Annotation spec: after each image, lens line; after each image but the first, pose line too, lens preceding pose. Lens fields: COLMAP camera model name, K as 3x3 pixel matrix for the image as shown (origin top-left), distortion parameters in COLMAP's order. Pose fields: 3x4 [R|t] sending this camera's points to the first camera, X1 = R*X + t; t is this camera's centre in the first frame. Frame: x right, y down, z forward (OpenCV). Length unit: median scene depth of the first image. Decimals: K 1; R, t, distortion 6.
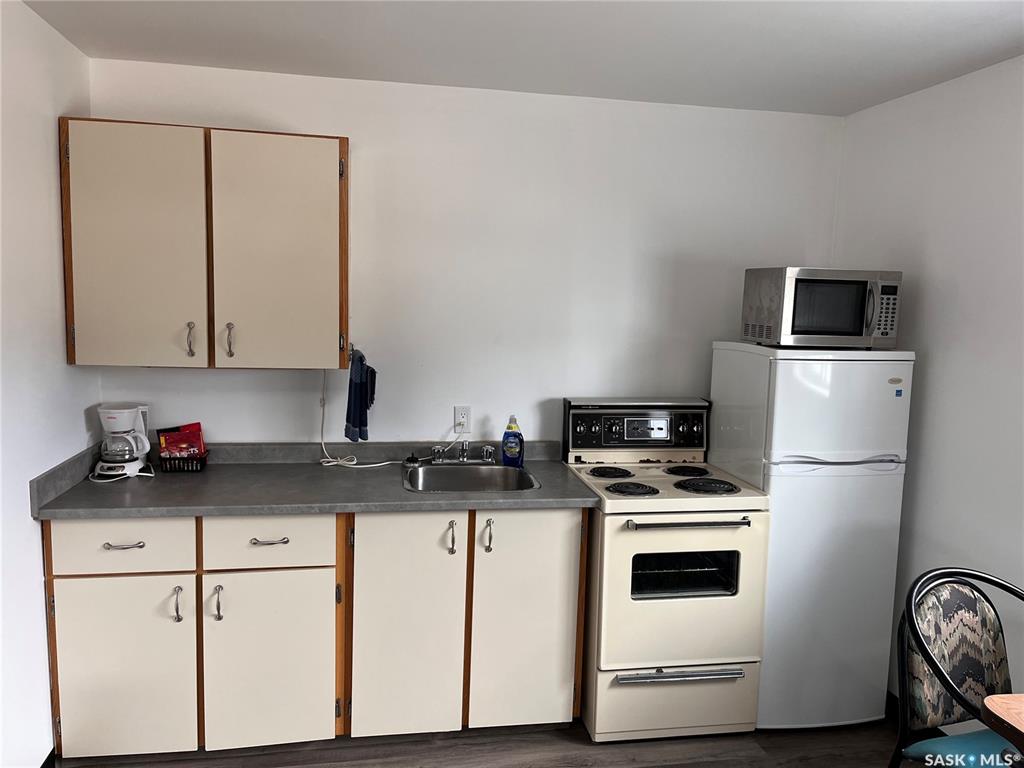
lens RADIAL K [[771.0, 0, 510.6], [0, 771.0, 382.9], [0, 0, 1]] dist [0.030971, -0.030160]
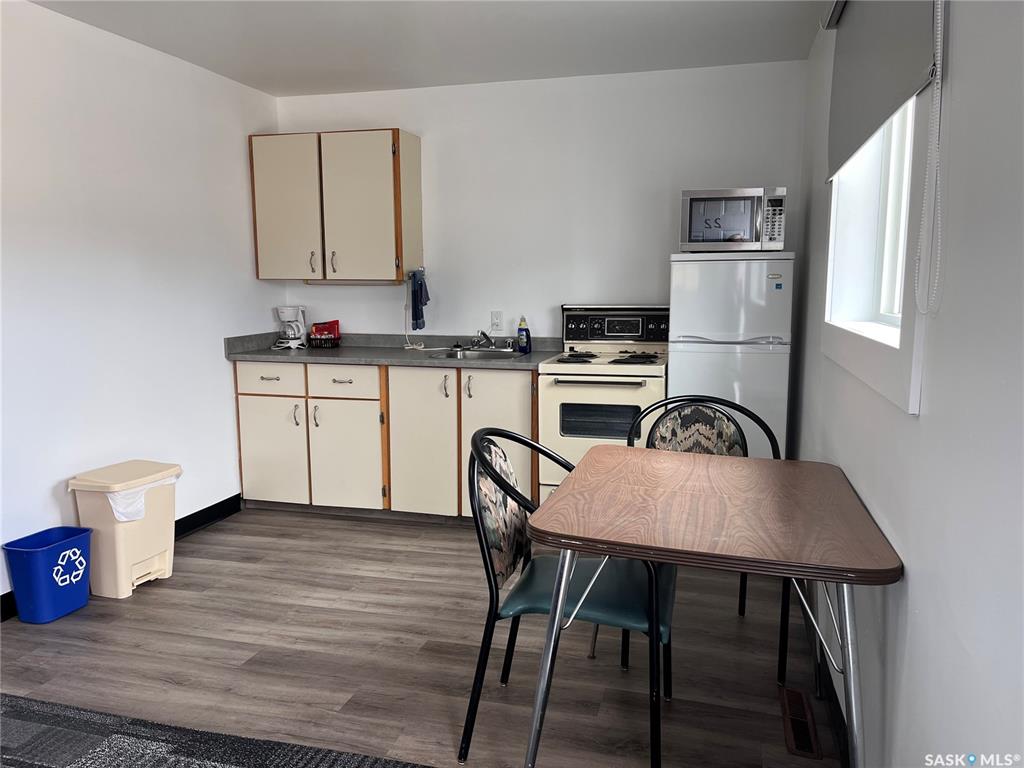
lens RADIAL K [[771.0, 0, 513.3], [0, 771.0, 385.6], [0, 0, 1]] dist [0.030971, -0.030160]
pose [[0.898882, 0.030451, -0.437132, 0.691980], [-0.022185, 0.999466, 0.024005, 0.156428], [0.437629, -0.011880, 0.899077, -0.300300]]
